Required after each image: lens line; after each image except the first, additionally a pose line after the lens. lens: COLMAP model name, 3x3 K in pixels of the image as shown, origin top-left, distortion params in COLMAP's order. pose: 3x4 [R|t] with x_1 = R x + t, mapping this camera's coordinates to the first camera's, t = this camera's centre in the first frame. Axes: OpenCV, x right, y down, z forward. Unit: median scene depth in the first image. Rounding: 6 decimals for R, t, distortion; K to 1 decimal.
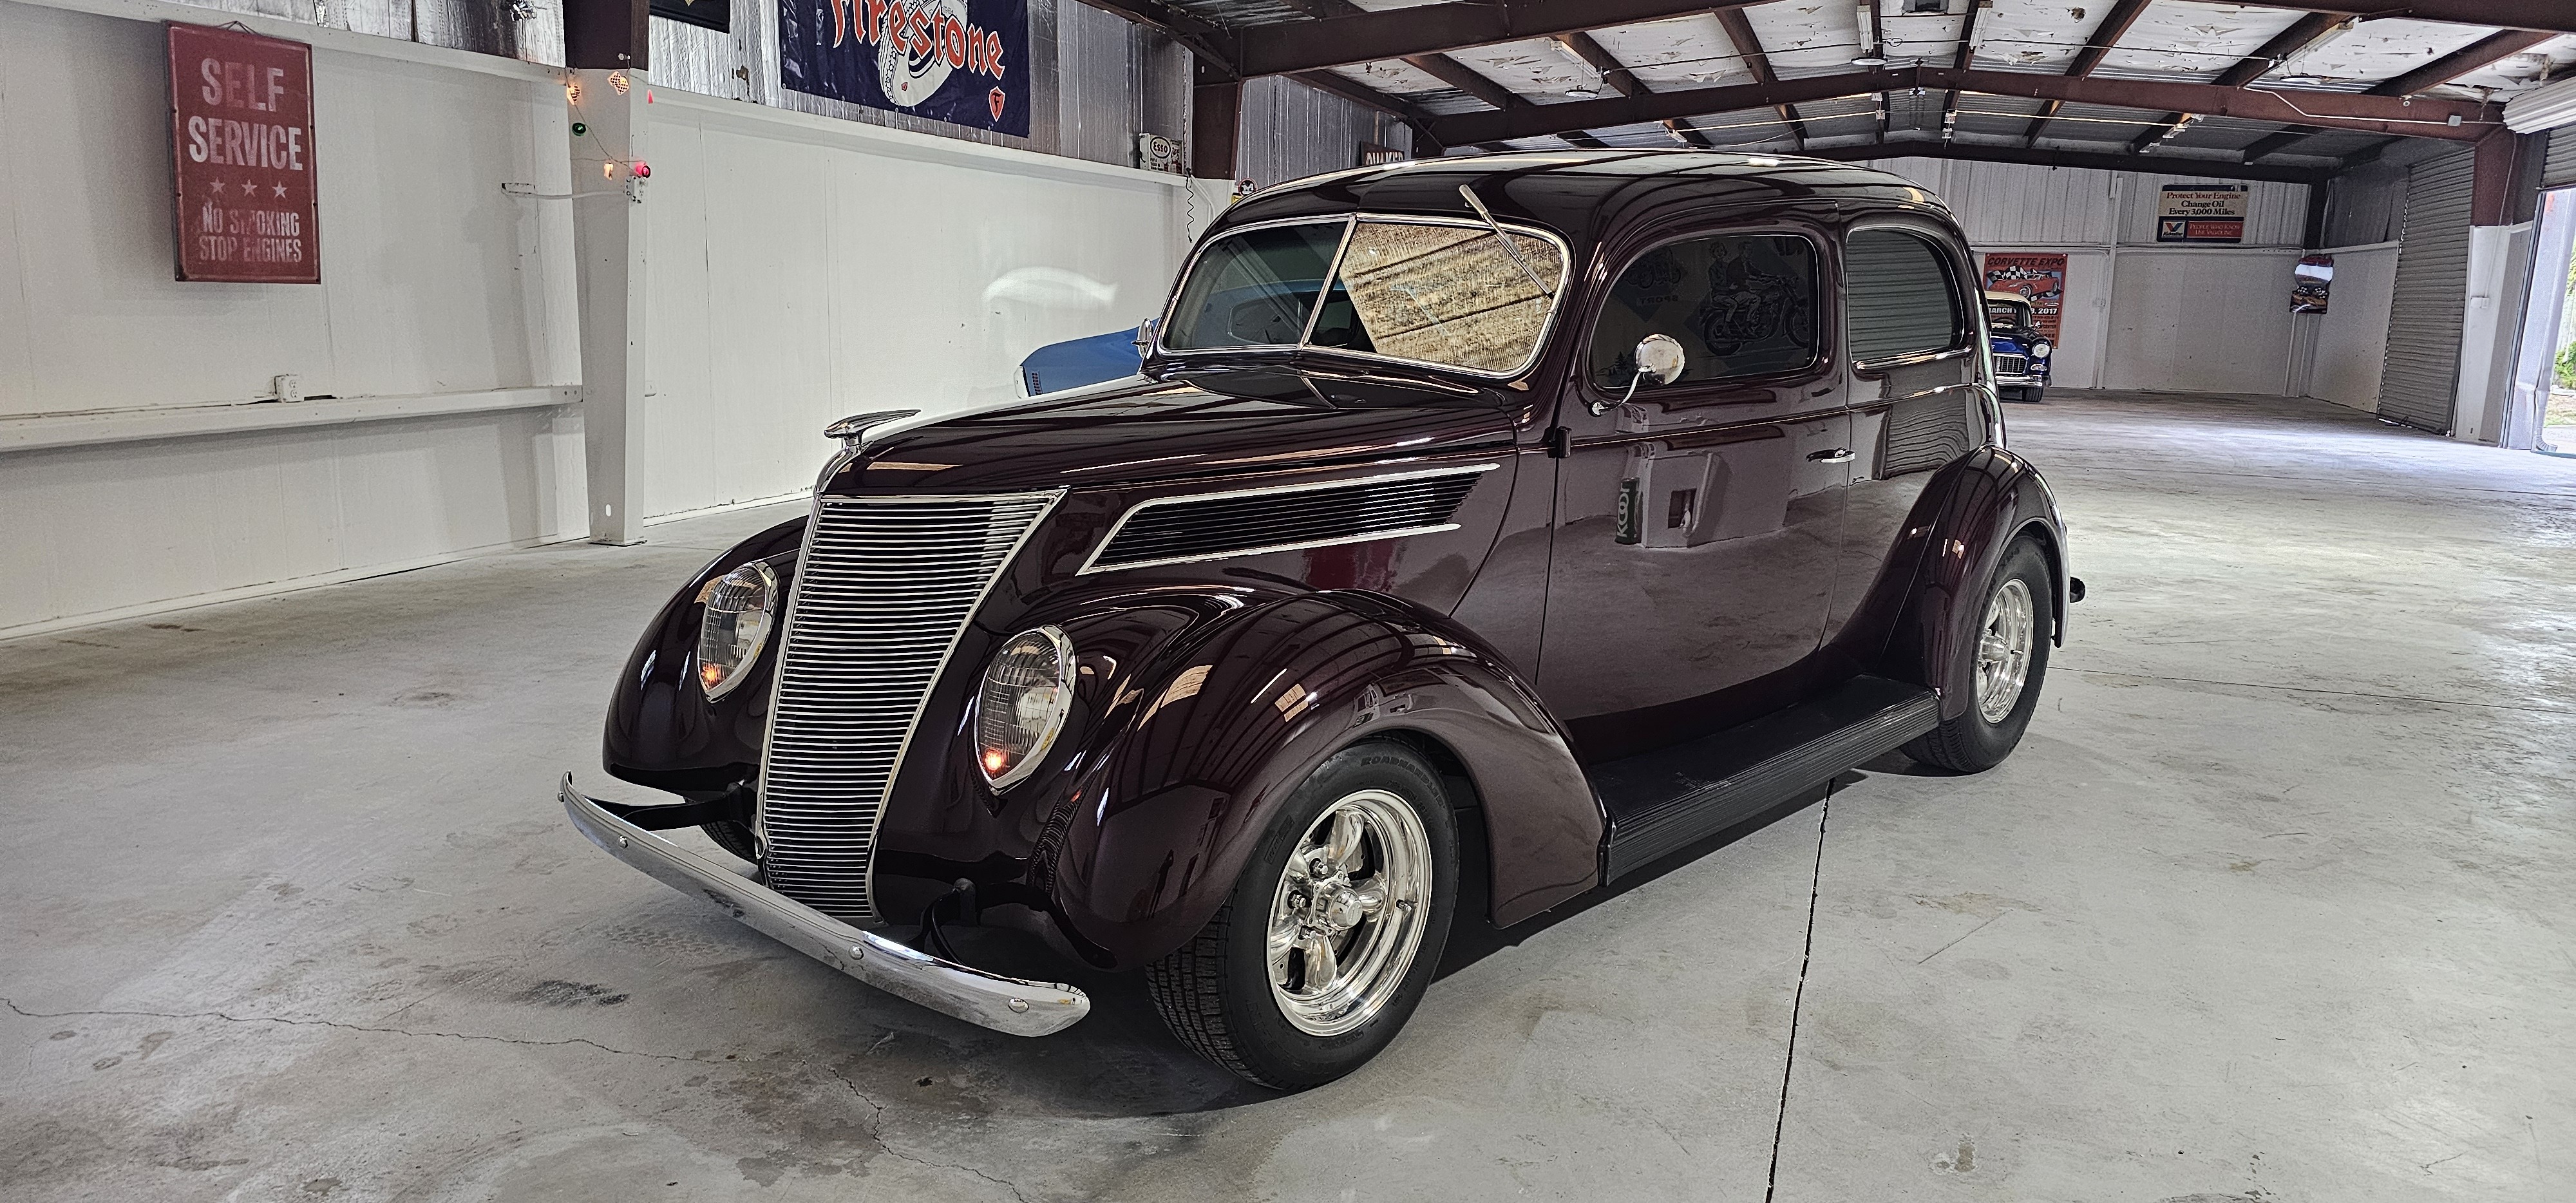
lens RADIAL K [[1716.8, 0, 1282.5], [0, 1716.8, 601.0], [0, 0, 1]] dist [0.063886, -0.063467]
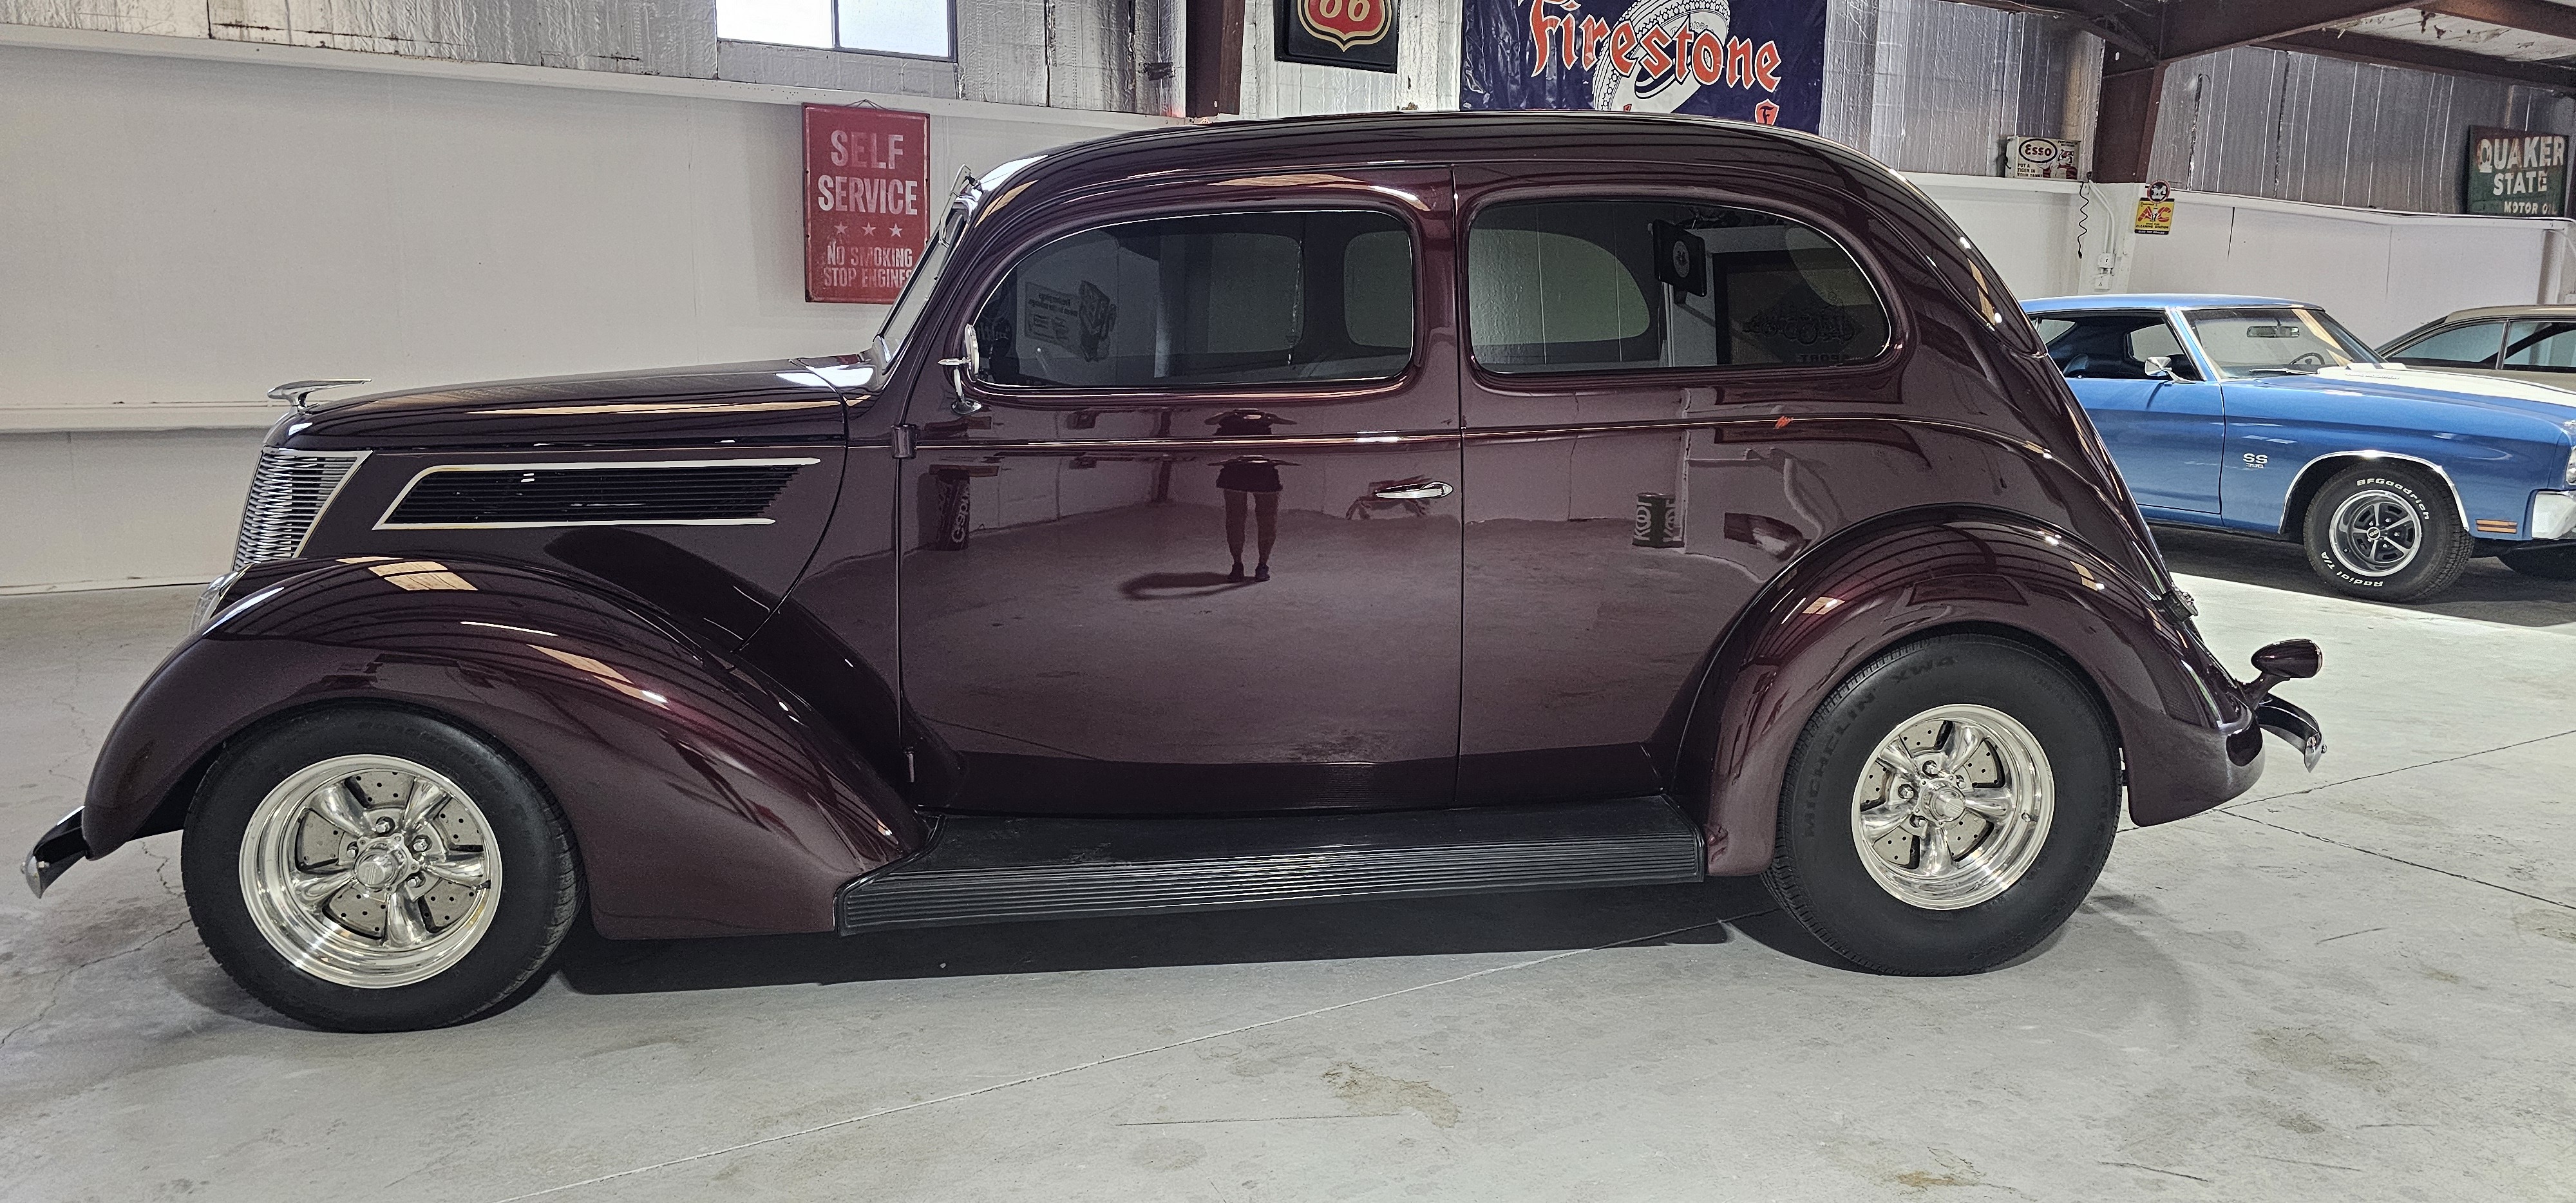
lens RADIAL K [[1716.6, 0, 1320.7], [0, 1716.6, 588.7], [0, 0, 1]] dist [0.057007, -0.055397]
pose [[0.776952, 0.095092, -0.622337, 0.473101], [-0.113065, 0.993530, 0.010655, -0.025980], [0.619324, 0.062086, 0.782677, 0.227907]]
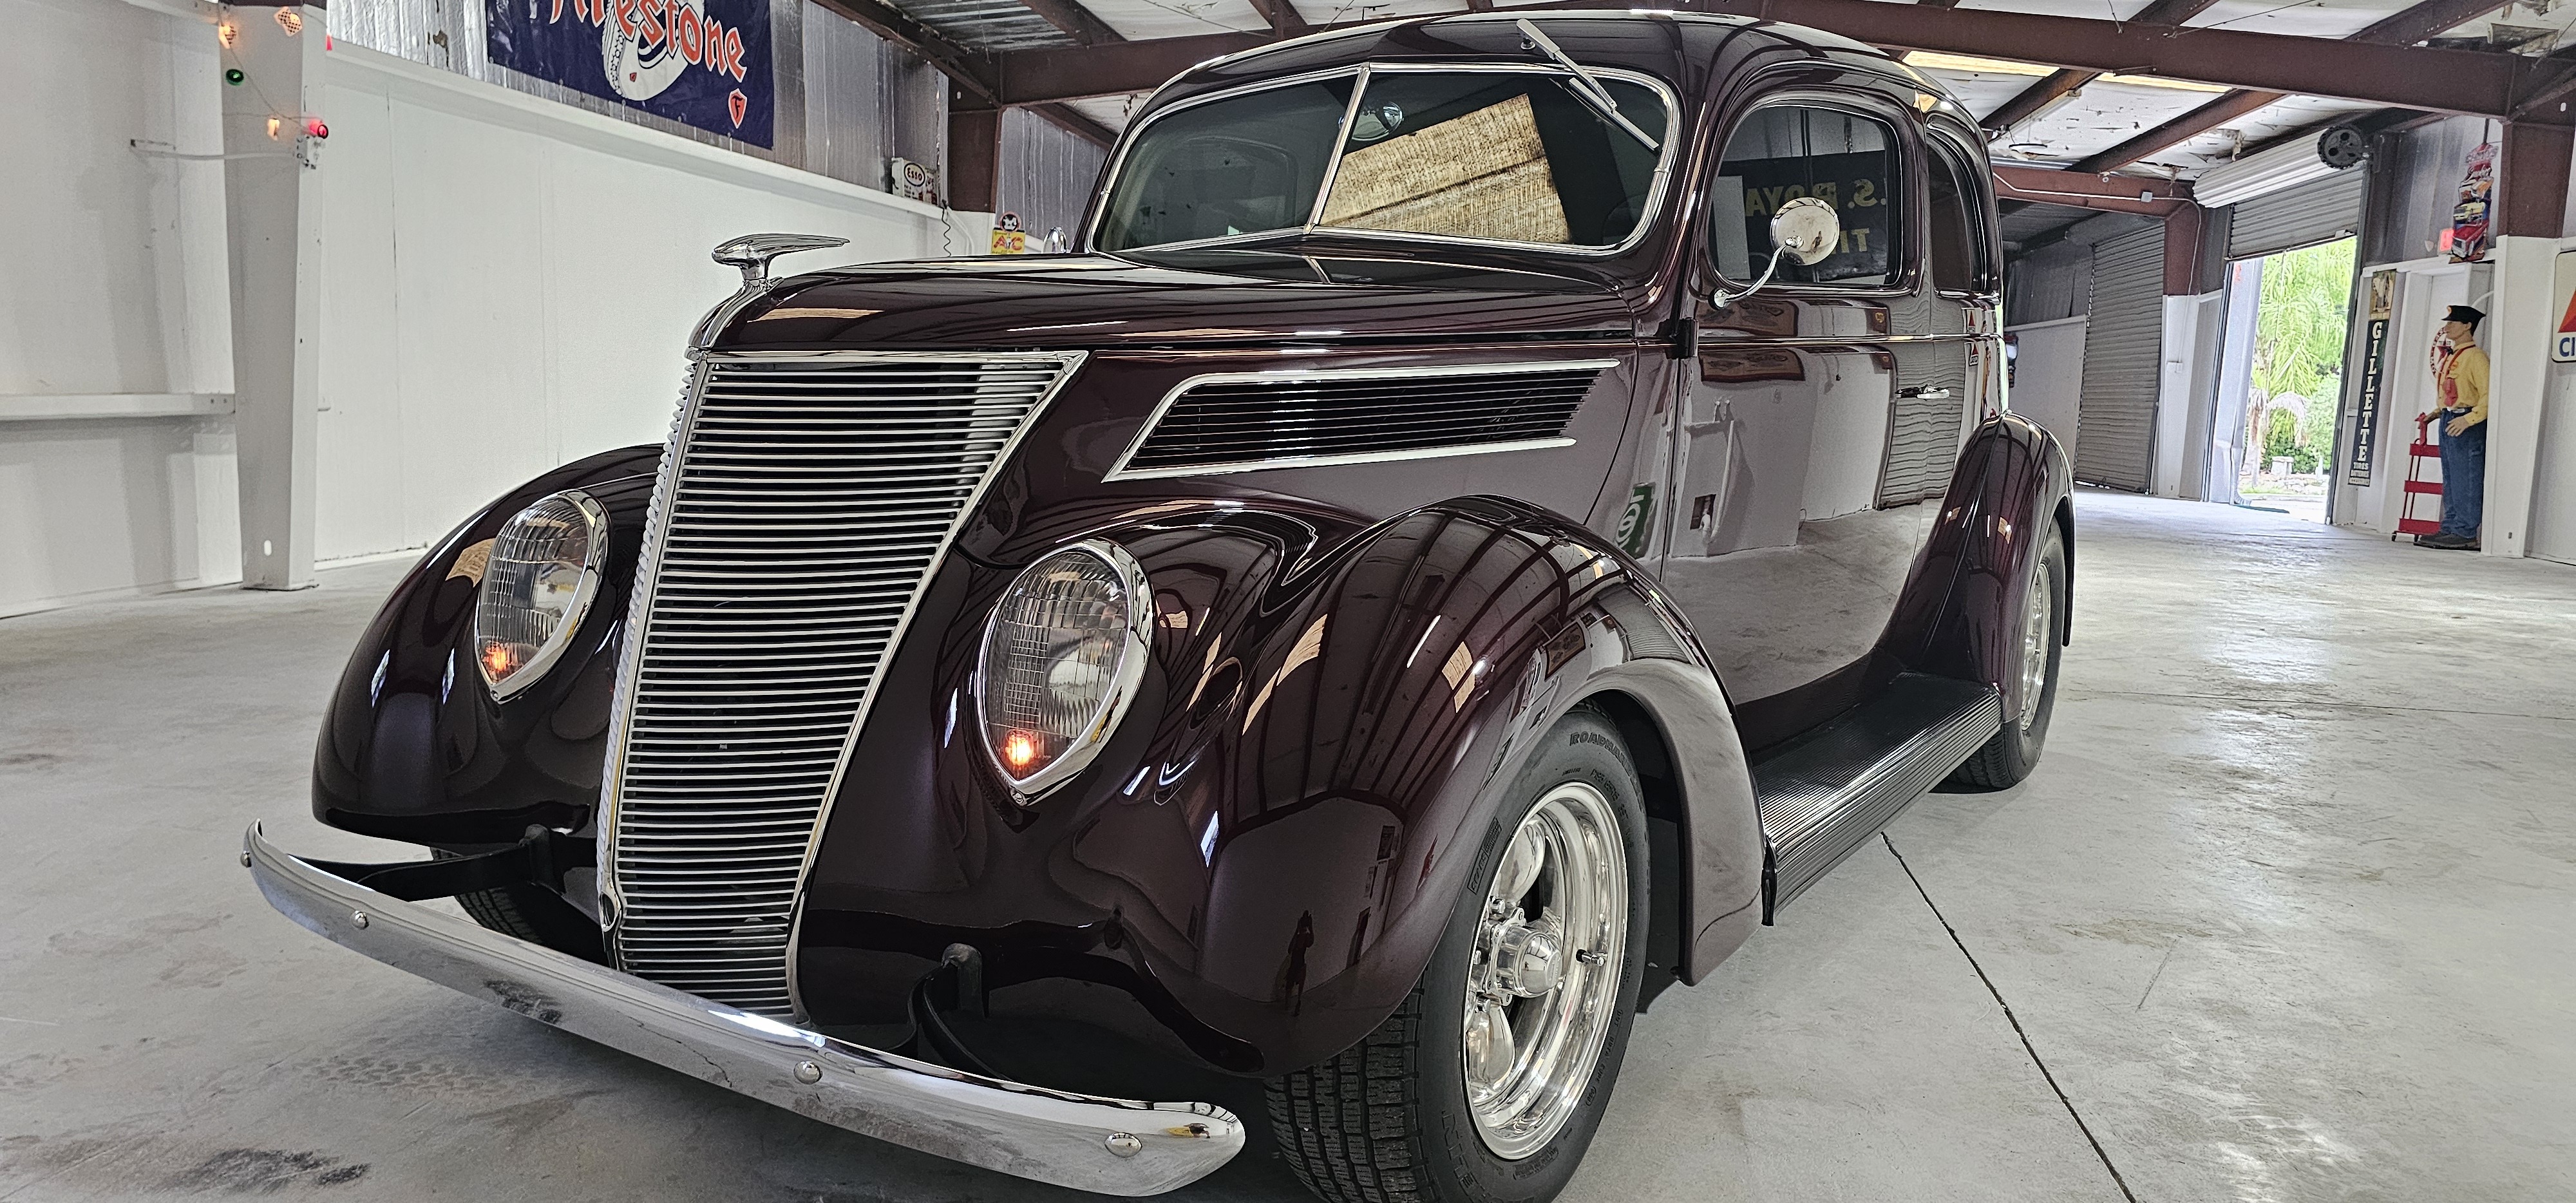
lens RADIAL K [[1726.3, 0, 1293.7], [0, 1726.3, 600.8], [0, 0, 1]] dist [0.057495, -0.060495]
pose [[0.985163, -0.014298, 0.171024, -0.073210], [0.022988, 0.998537, -0.048942, 0.029647], [-0.170074, 0.052148, 0.984051, 0.148664]]
